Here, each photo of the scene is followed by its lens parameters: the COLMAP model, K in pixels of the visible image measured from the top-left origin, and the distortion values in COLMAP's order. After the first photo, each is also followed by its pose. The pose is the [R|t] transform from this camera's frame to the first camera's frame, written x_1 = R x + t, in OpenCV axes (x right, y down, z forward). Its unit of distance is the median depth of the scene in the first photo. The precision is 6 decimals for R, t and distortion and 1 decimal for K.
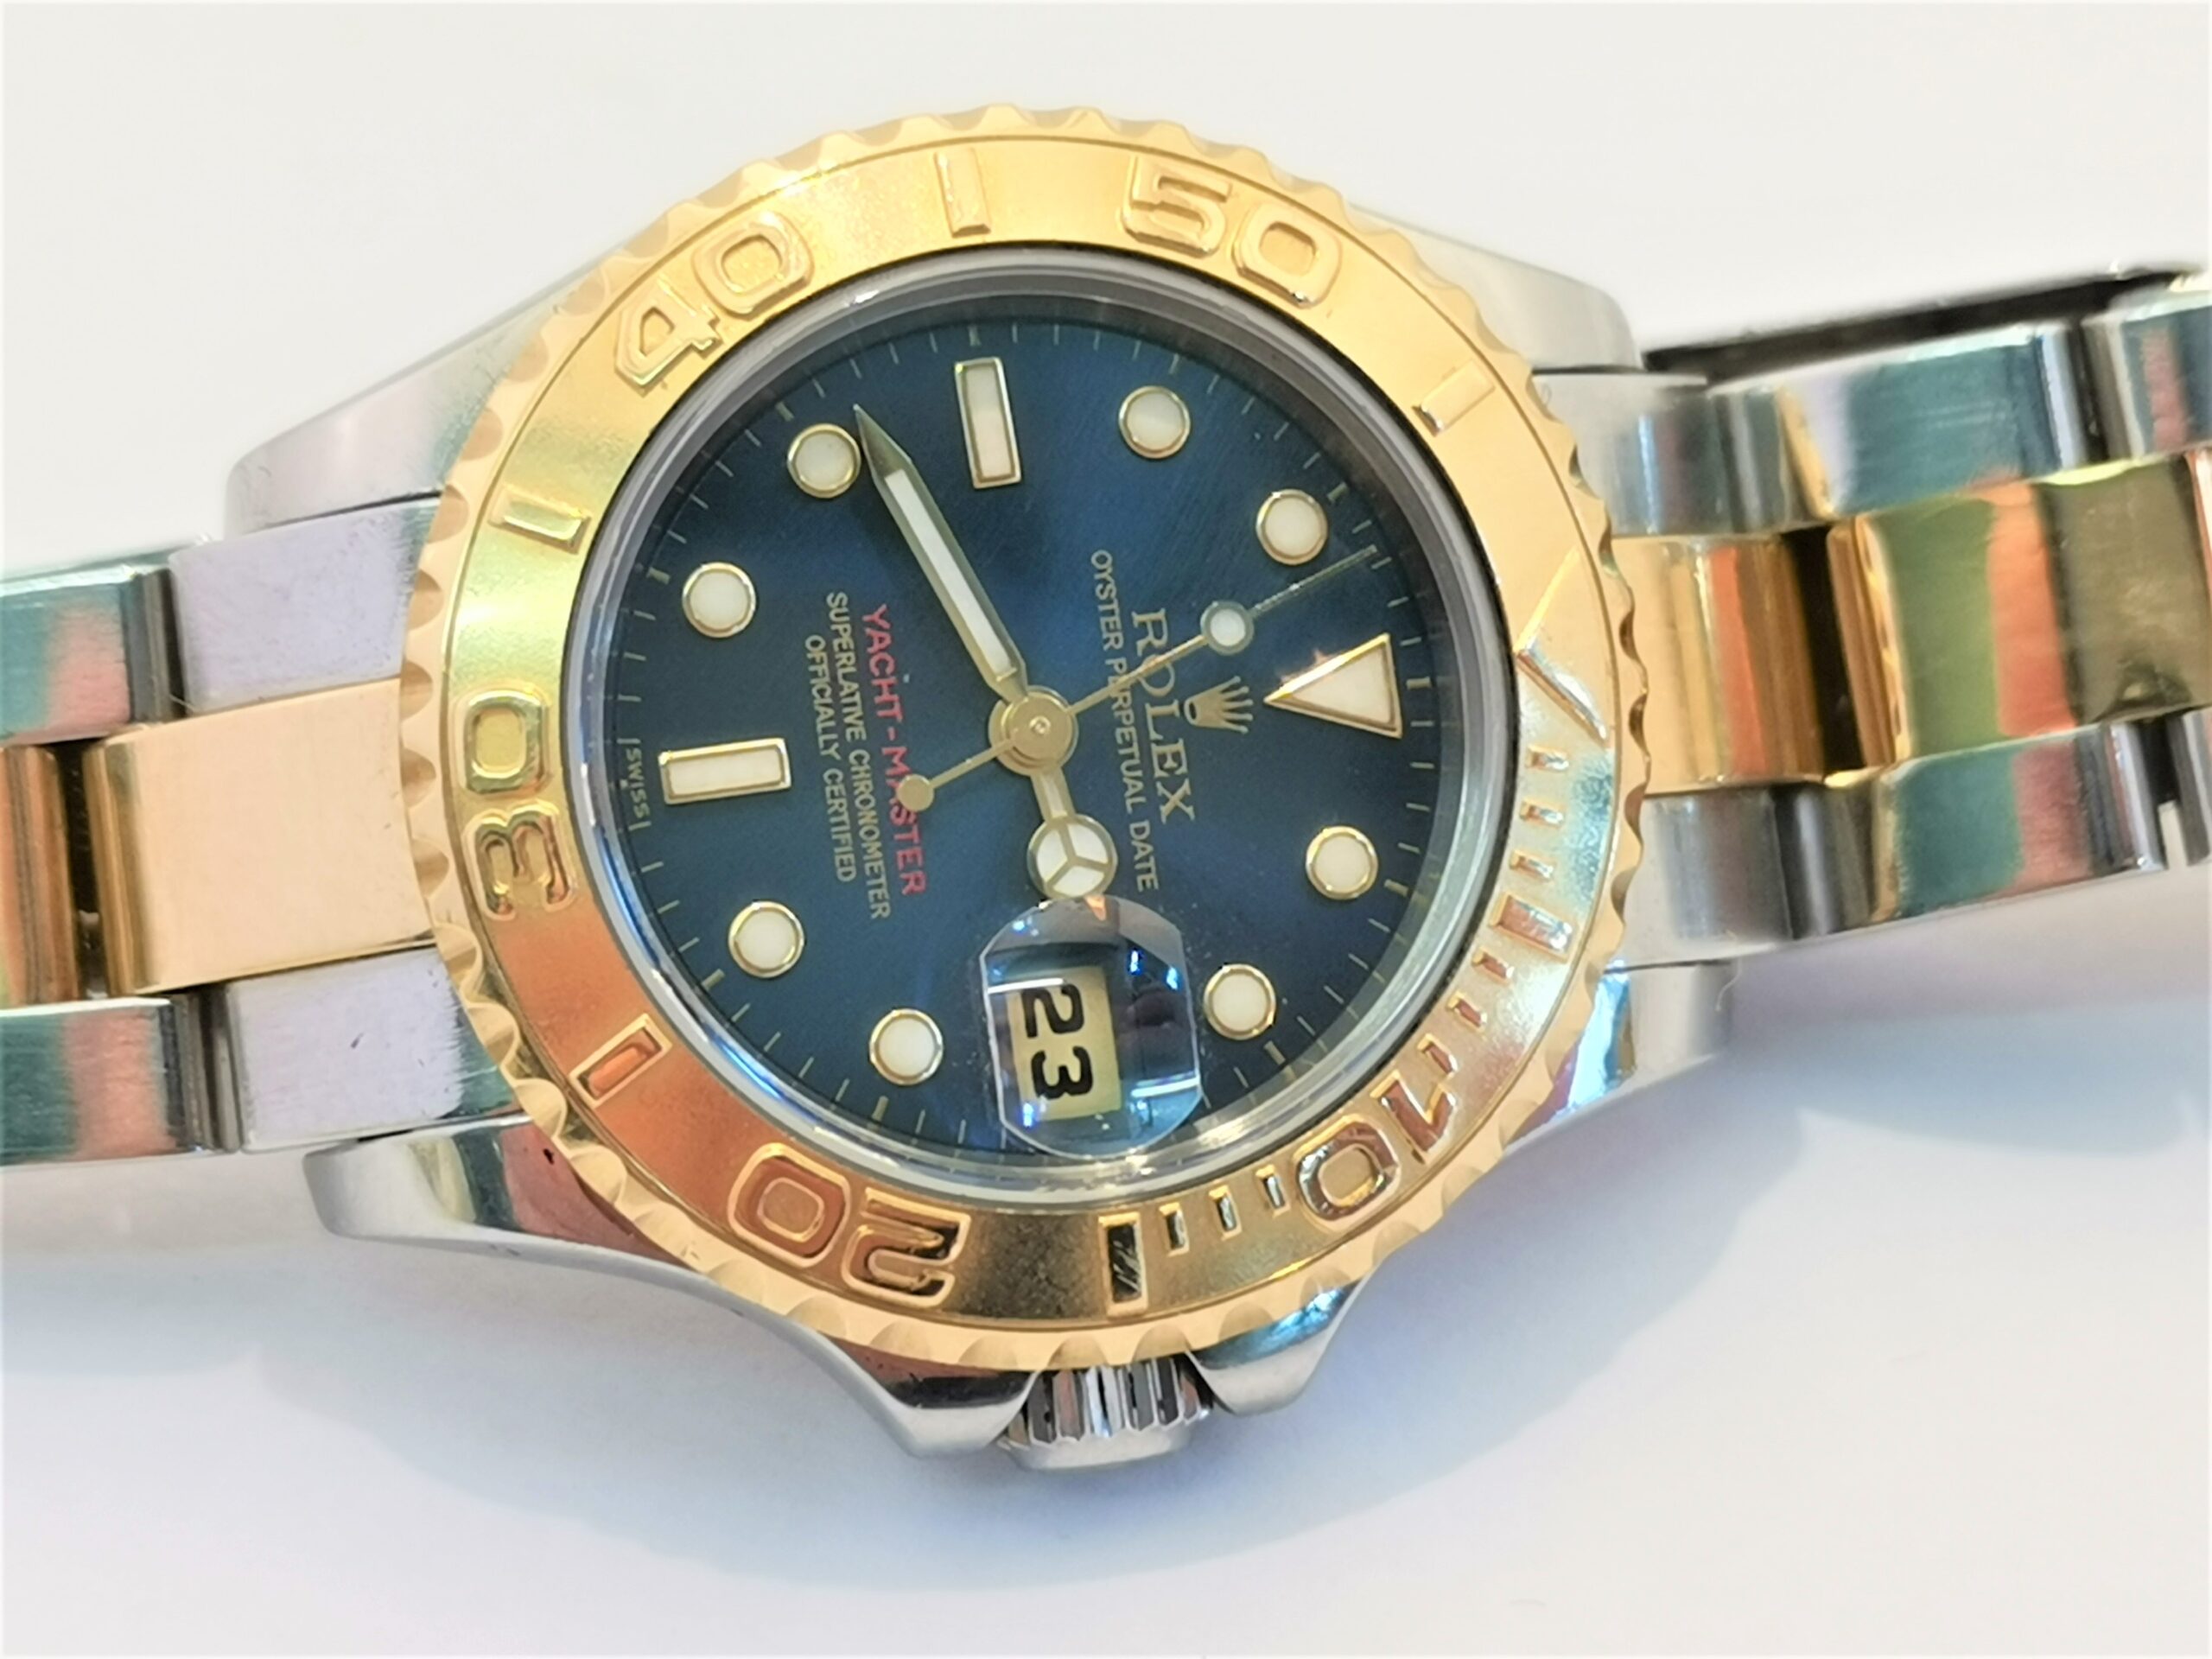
lens RADIAL K [[5564.8, 0, 1102.0], [0, 5564.8, 827.6], [0, 0, 1]] dist [0.170343, 0.000000]
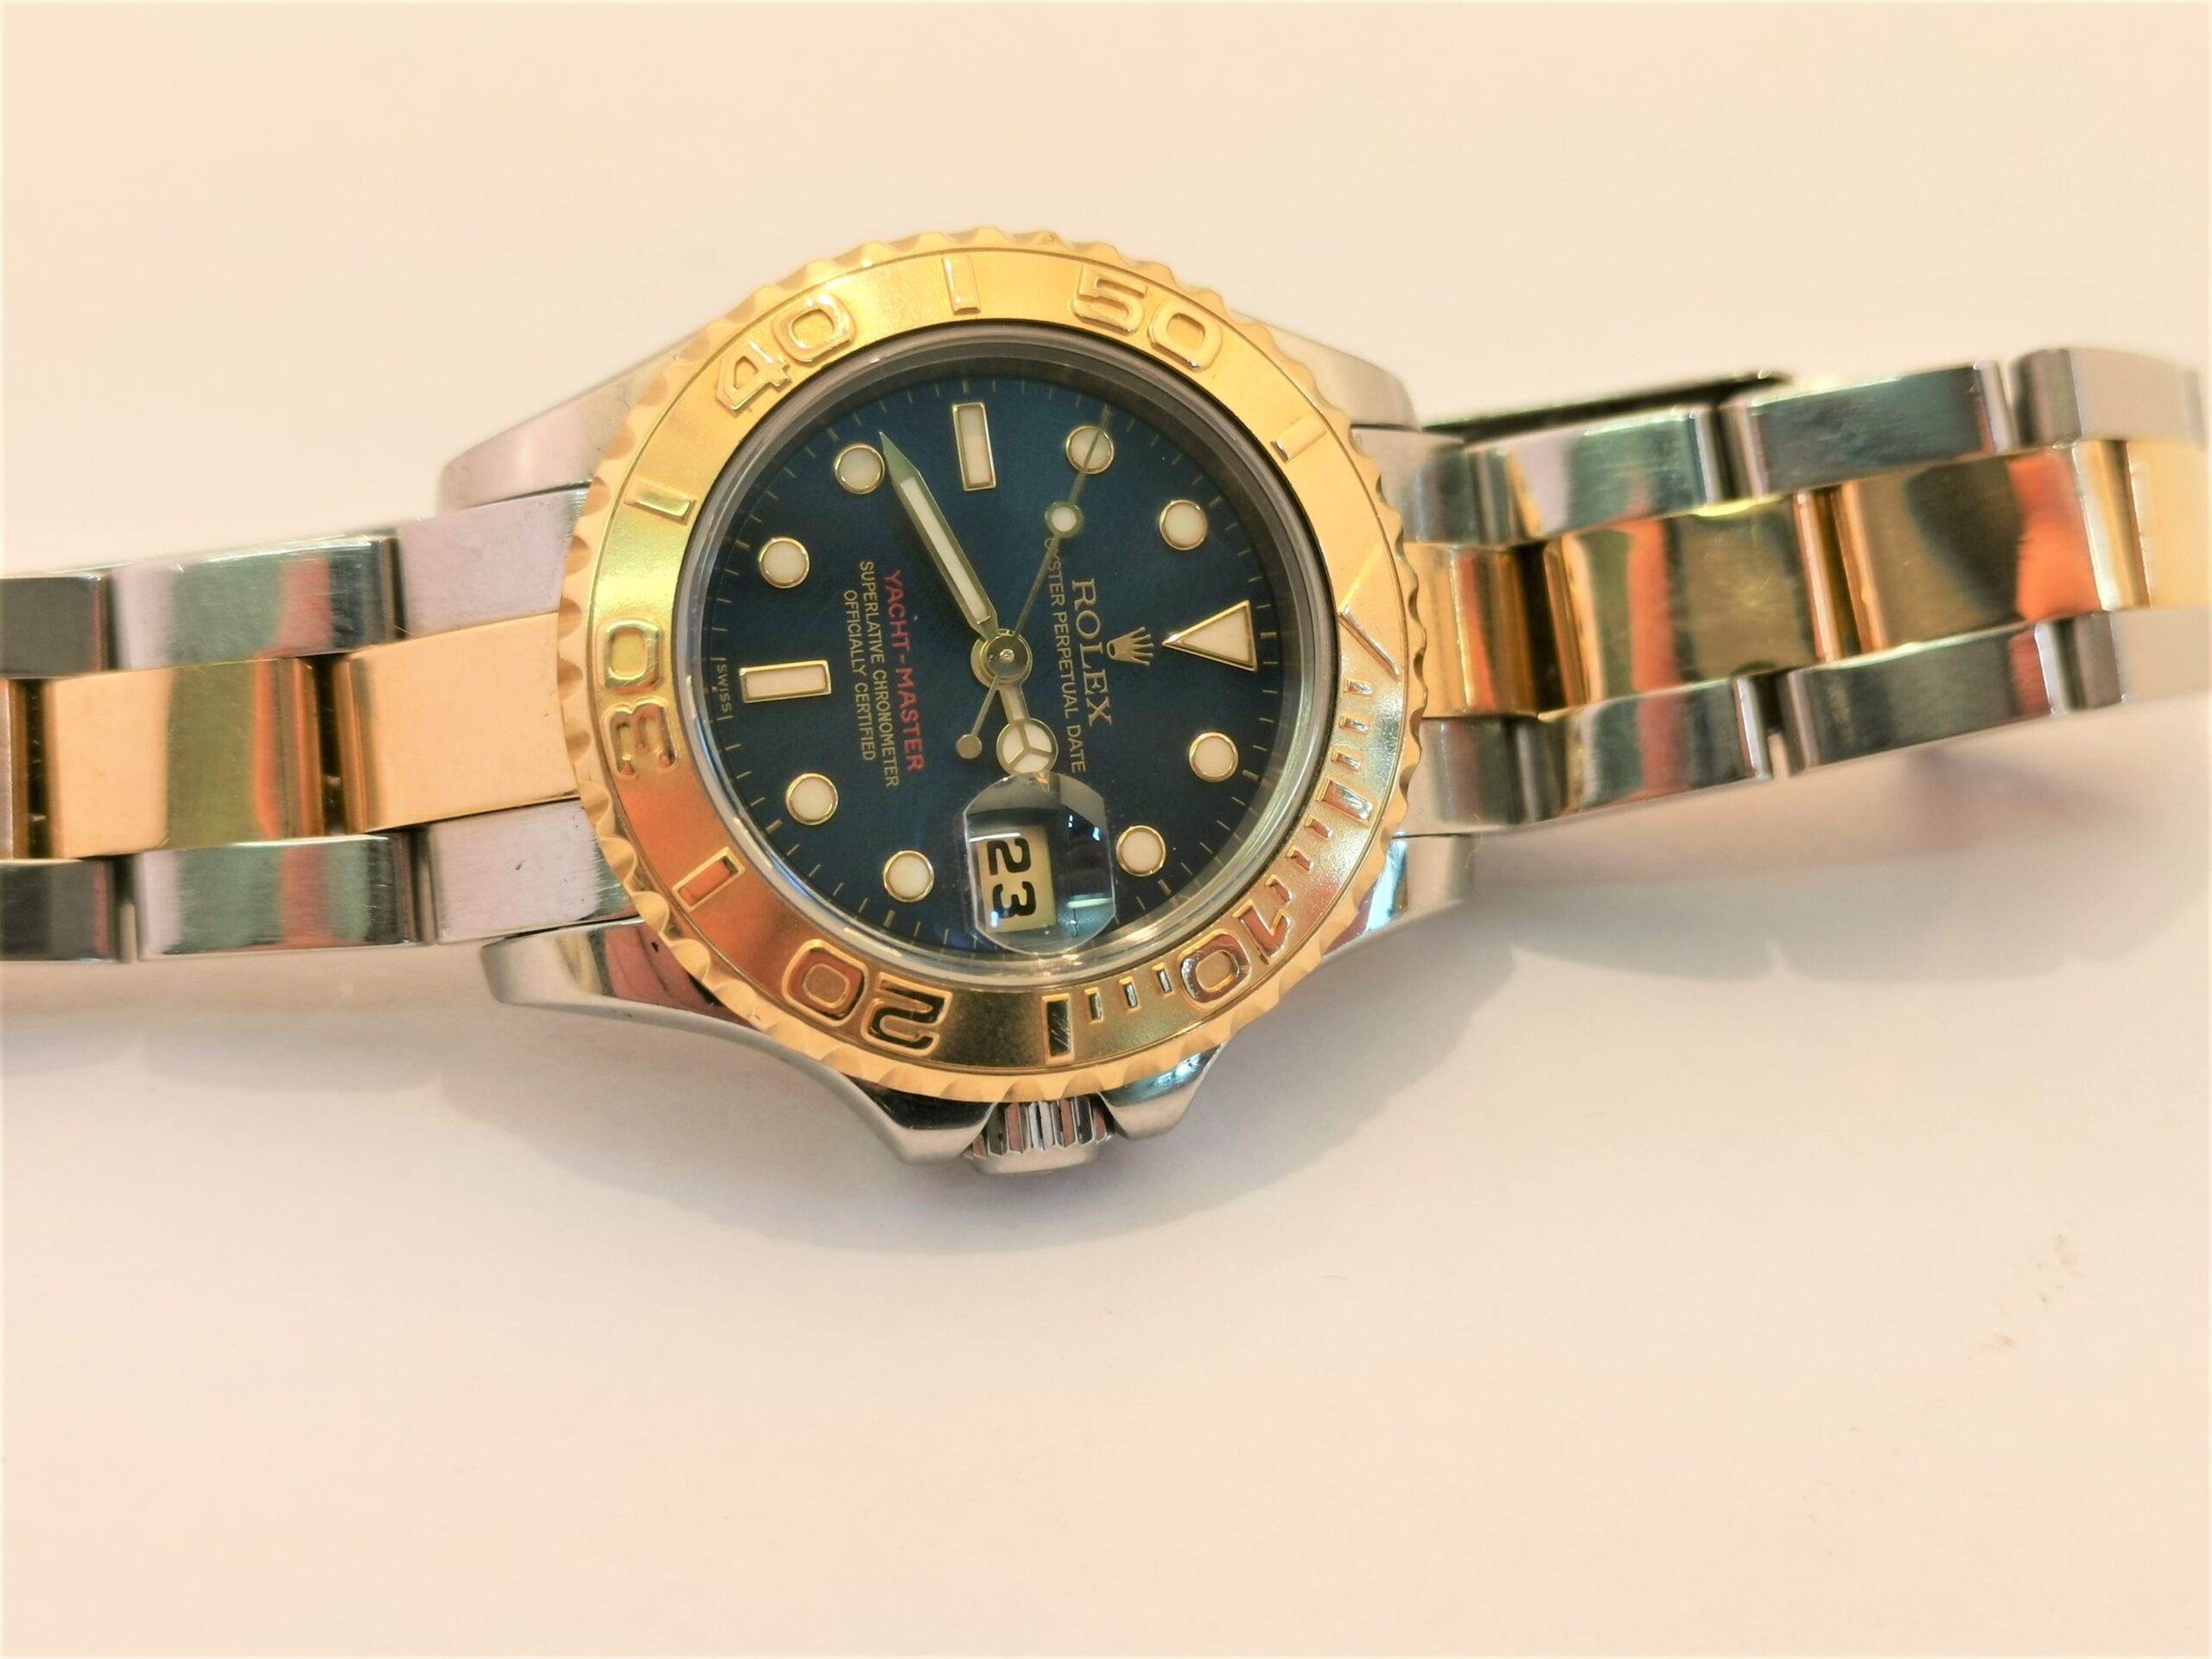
lens RADIAL K [[3321.2, 0, 1113.2], [0, 3321.2, 832.4], [0, 0, 1]] dist [0.087277, 0.000000]
pose [[0.998207, 0.025582, 0.054109, -0.028783], [-0.024691, 0.999549, -0.017076, 0.040992], [-0.054521, 0.015709, 0.998389, 0.142230]]
